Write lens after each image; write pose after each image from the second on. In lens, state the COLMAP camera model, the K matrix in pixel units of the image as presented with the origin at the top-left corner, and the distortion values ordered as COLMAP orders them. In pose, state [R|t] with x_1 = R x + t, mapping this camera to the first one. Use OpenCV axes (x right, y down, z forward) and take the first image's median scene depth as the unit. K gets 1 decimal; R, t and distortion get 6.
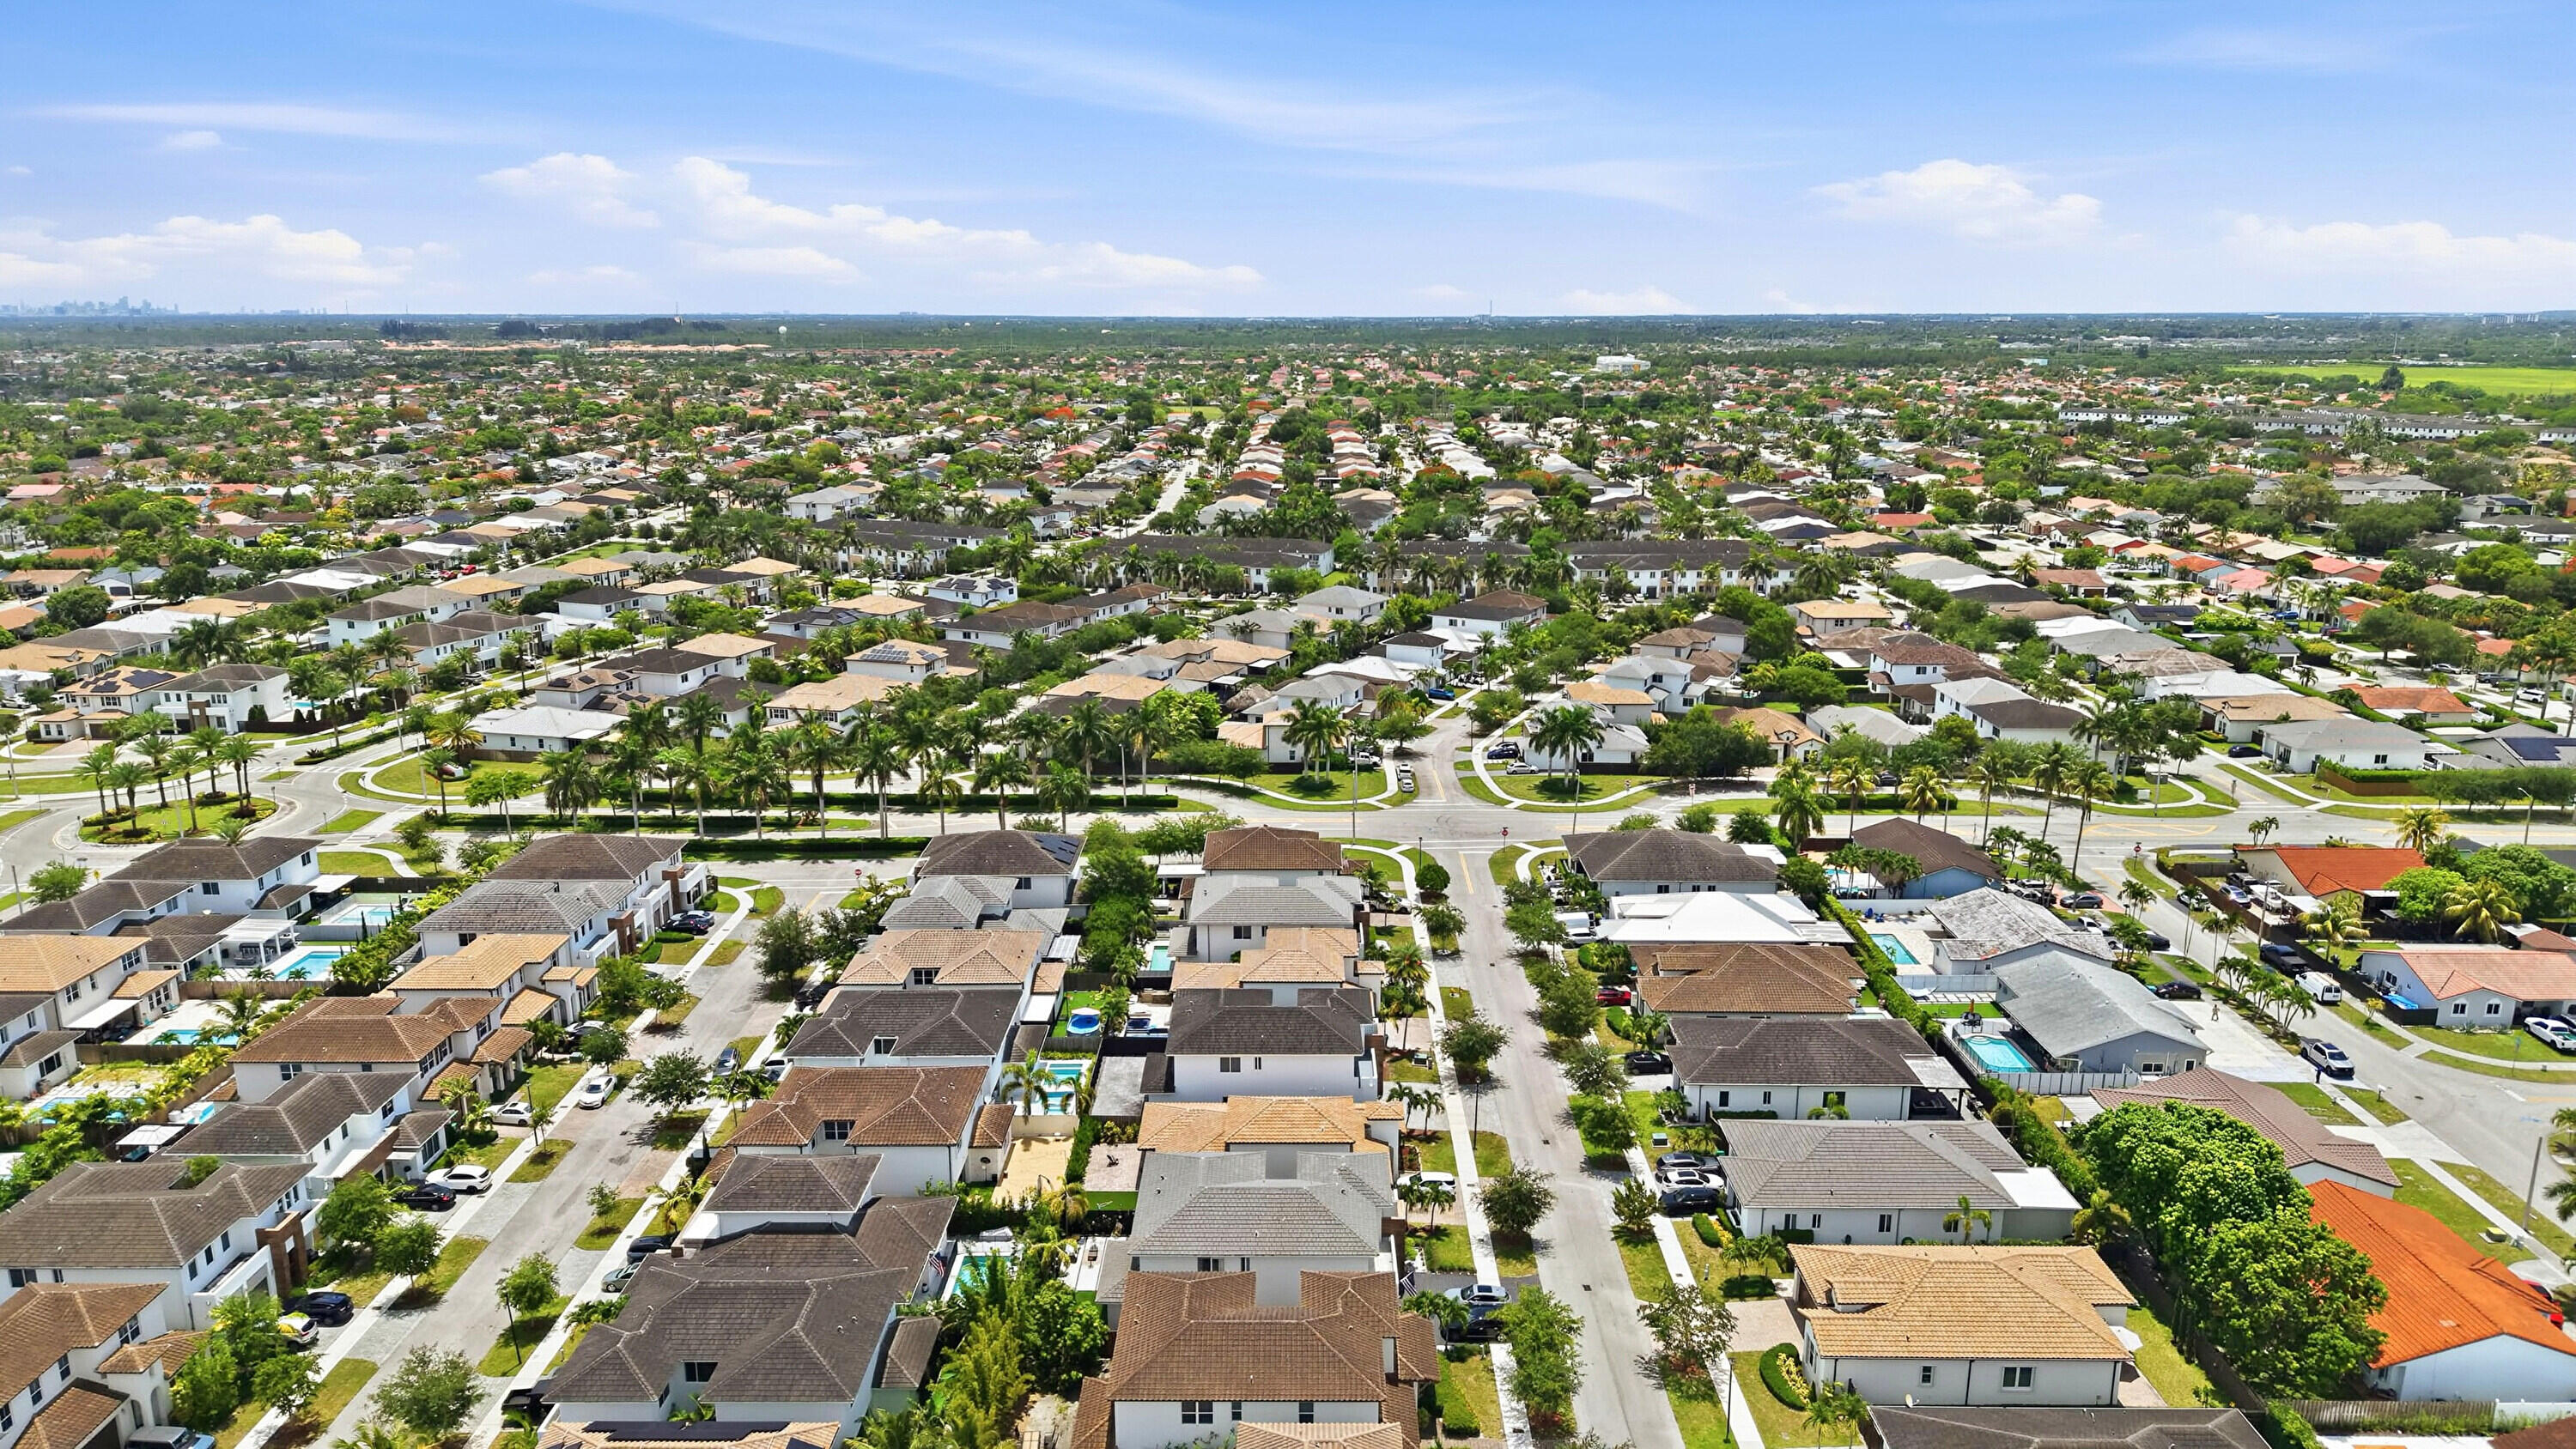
lens RADIAL K [[1725.0, 0, 1288.0], [0, 1725.0, 724.5], [0, 0, 1]] dist [0.037956, -0.039866]
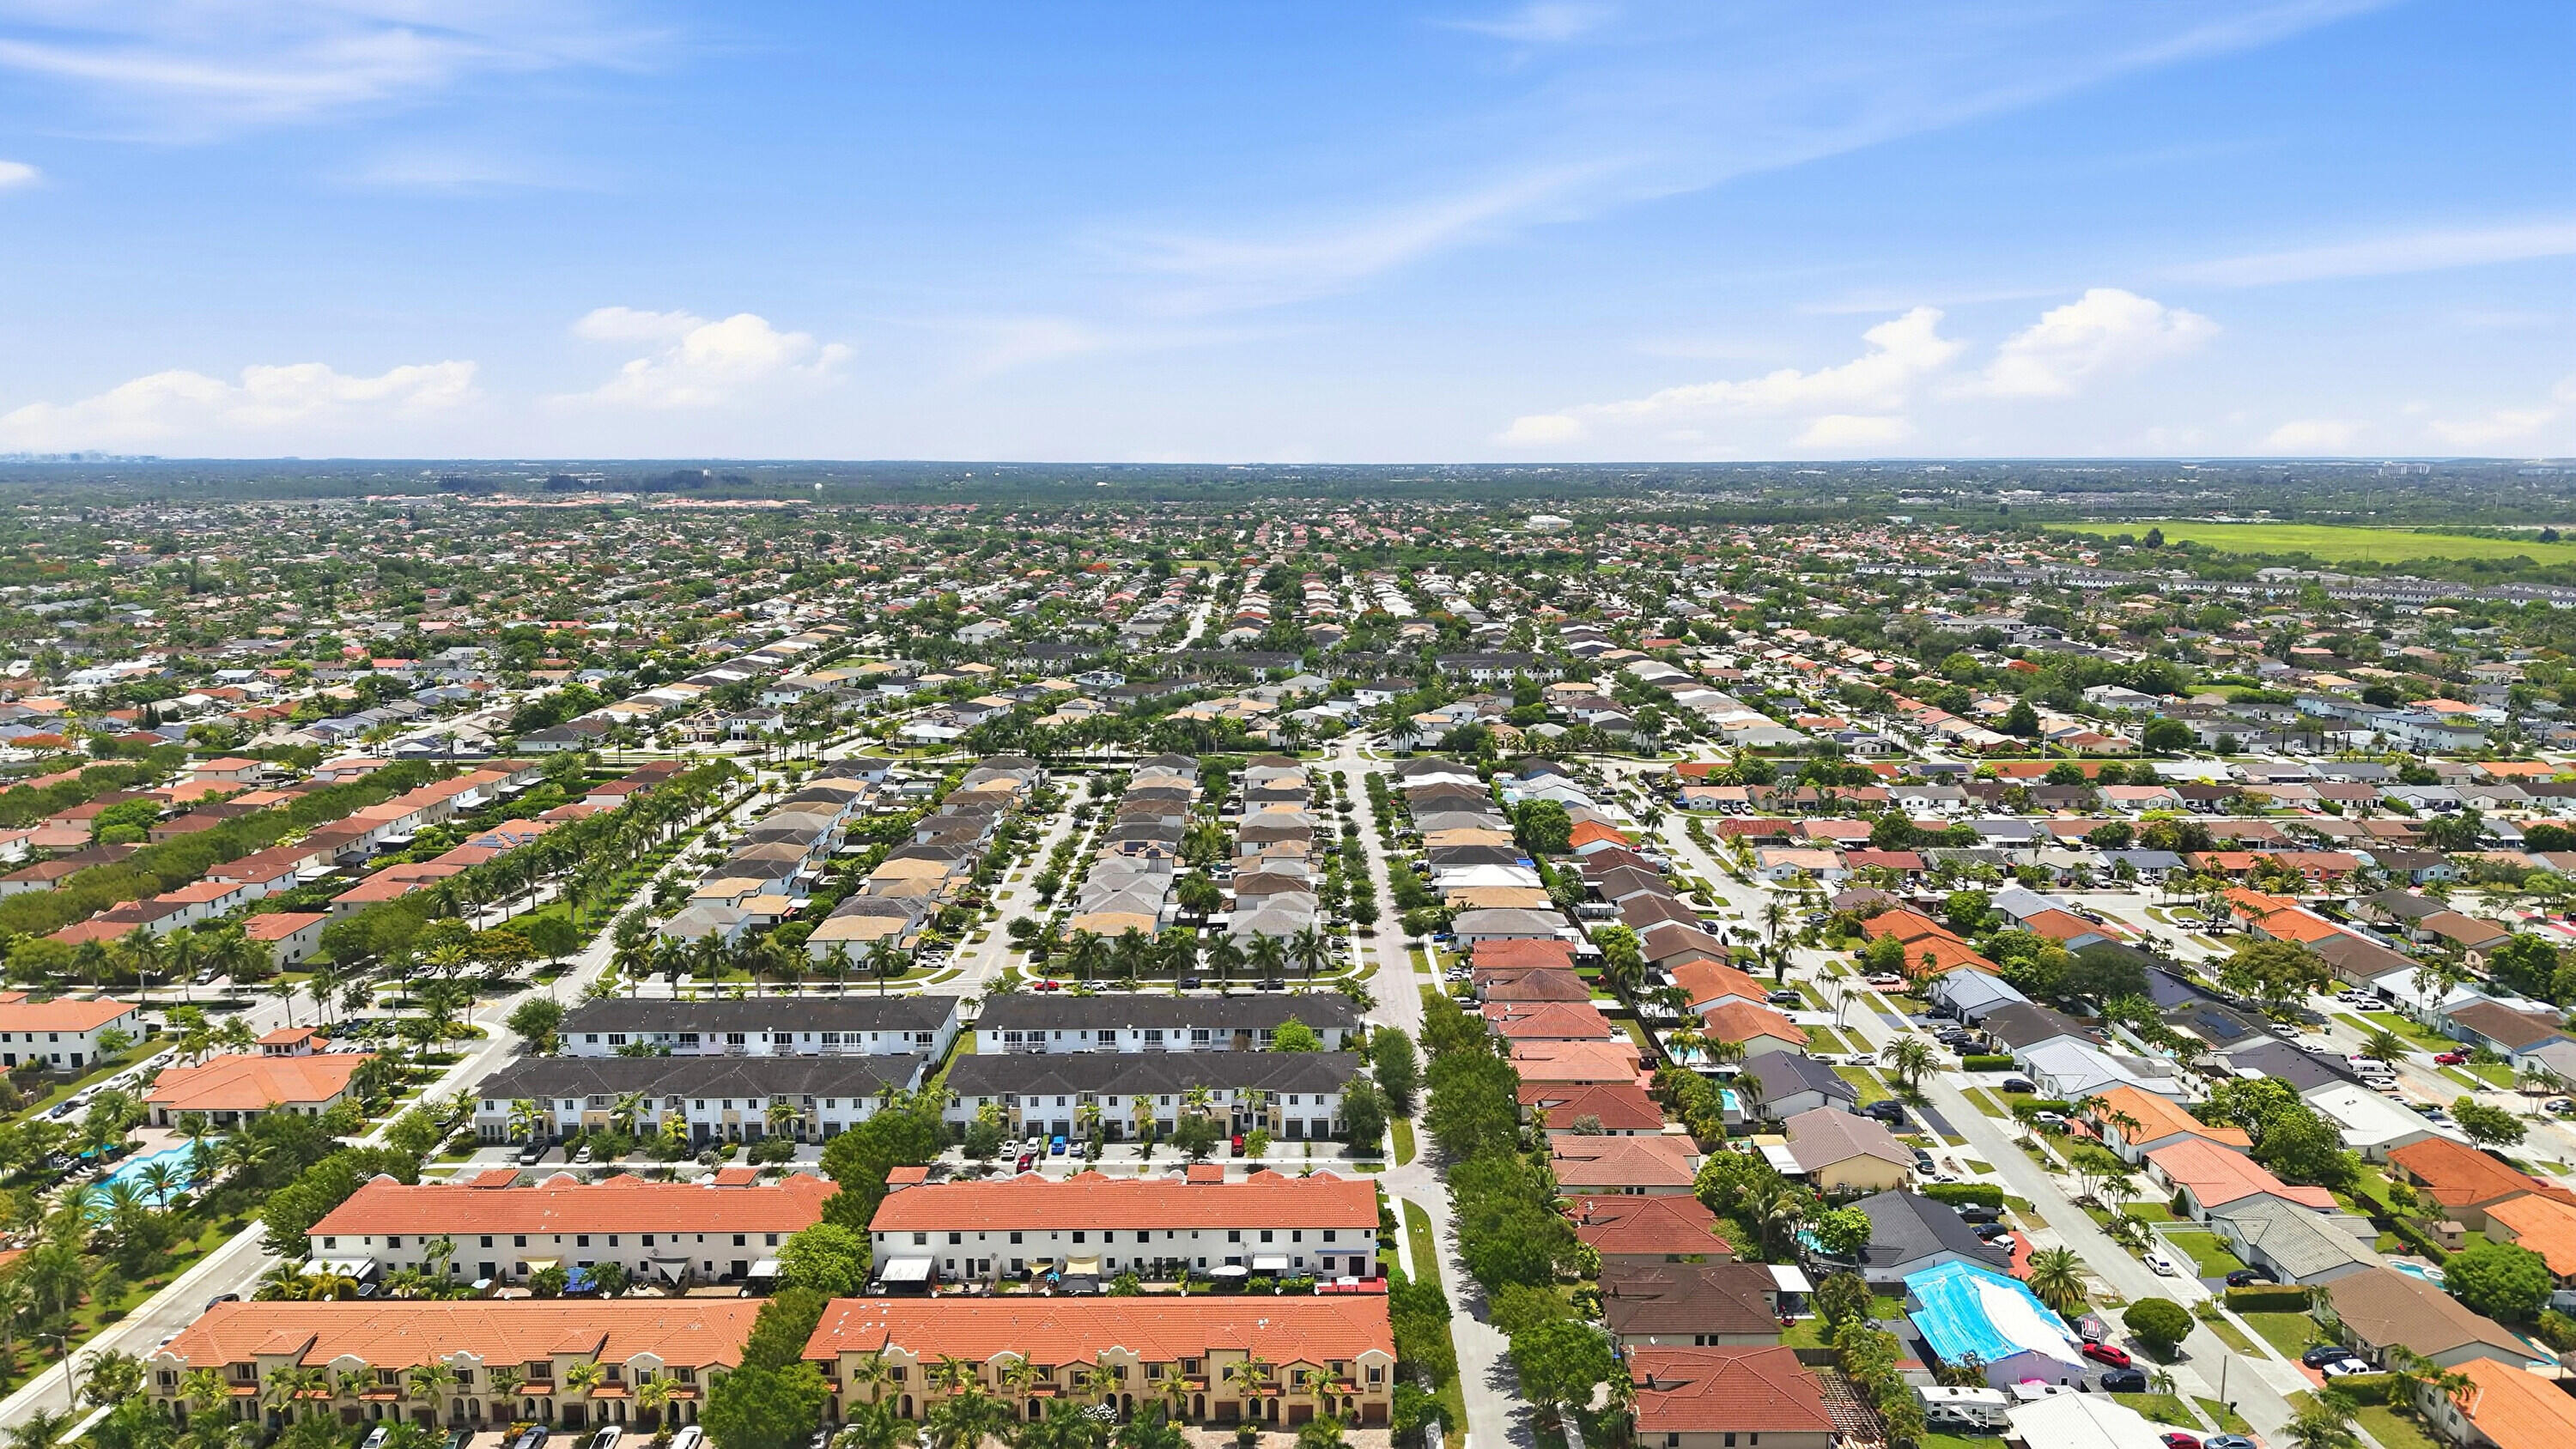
lens RADIAL K [[1725.0, 0, 1288.0], [0, 1725.0, 724.5], [0, 0, 1]] dist [0.037956, -0.039866]
pose [[0.999926, -0.001414, 0.012107, -0.010969], [0.002374, 0.996826, -0.079578, 0.119784], [-0.011956, 0.079600, 0.996755, -0.830454]]
